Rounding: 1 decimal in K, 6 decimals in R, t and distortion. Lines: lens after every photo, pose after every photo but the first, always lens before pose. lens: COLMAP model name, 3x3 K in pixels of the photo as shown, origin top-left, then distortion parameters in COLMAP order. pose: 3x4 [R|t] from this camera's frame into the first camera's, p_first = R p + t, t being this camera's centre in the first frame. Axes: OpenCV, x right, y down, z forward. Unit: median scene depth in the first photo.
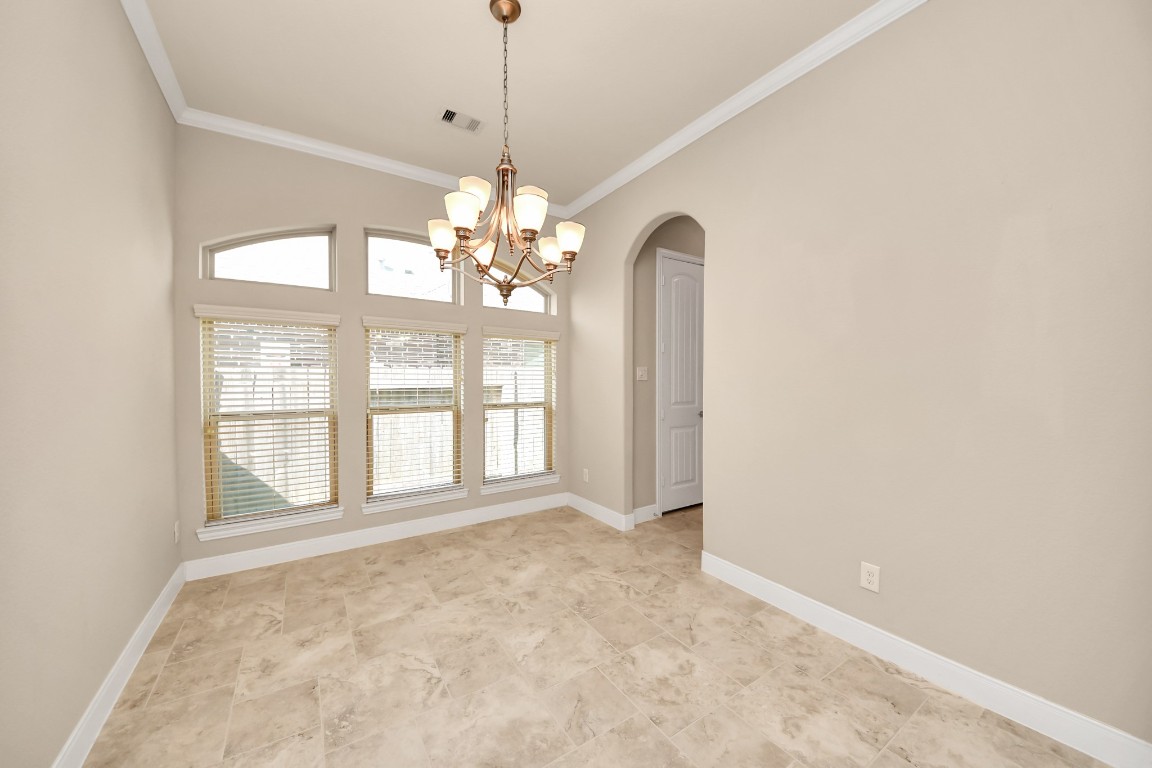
lens RADIAL K [[423.8, 0, 579.8], [0, 423.8, 387.9], [0, 0, 1]] dist [-0.012410, -0.000047]
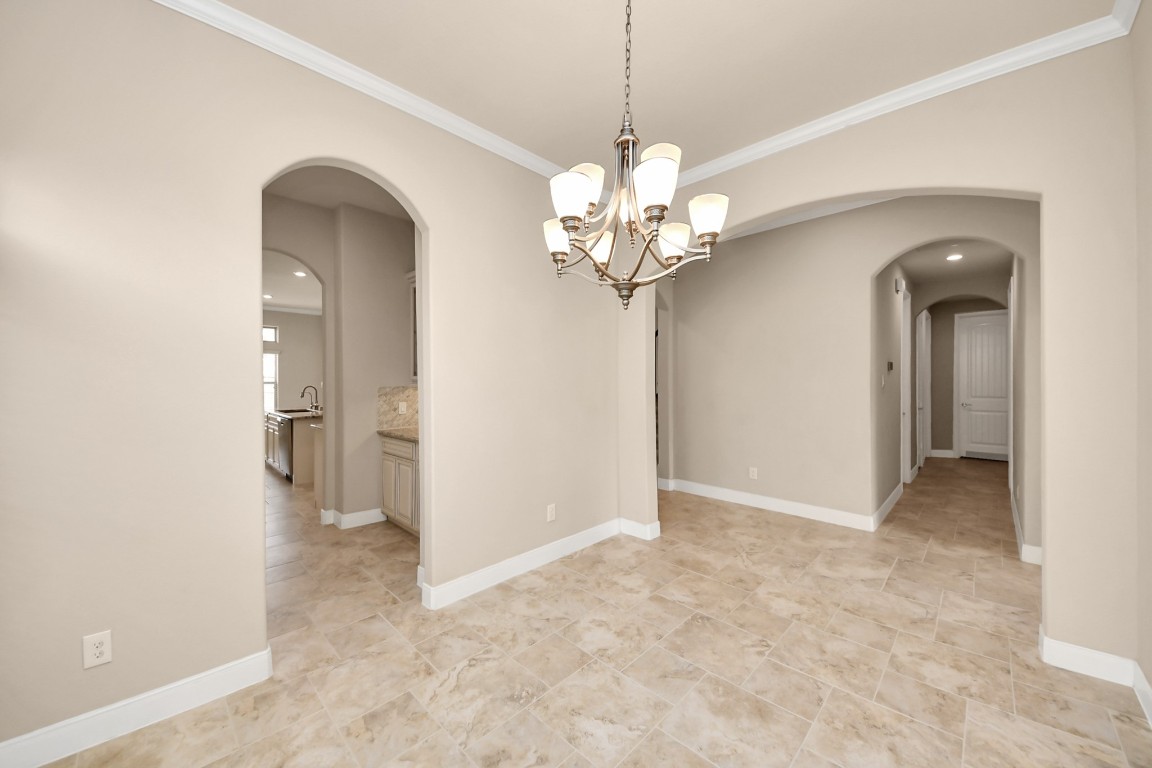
lens RADIAL K [[423.8, 0, 579.8], [0, 423.8, 387.9], [0, 0, 1]] dist [-0.012410, -0.000047]
pose [[-0.219105, -0.032176, 0.975171, -0.896652], [0.033238, 0.998630, 0.040418, -0.089355], [-0.975135, 0.041269, -0.217735, 1.233988]]
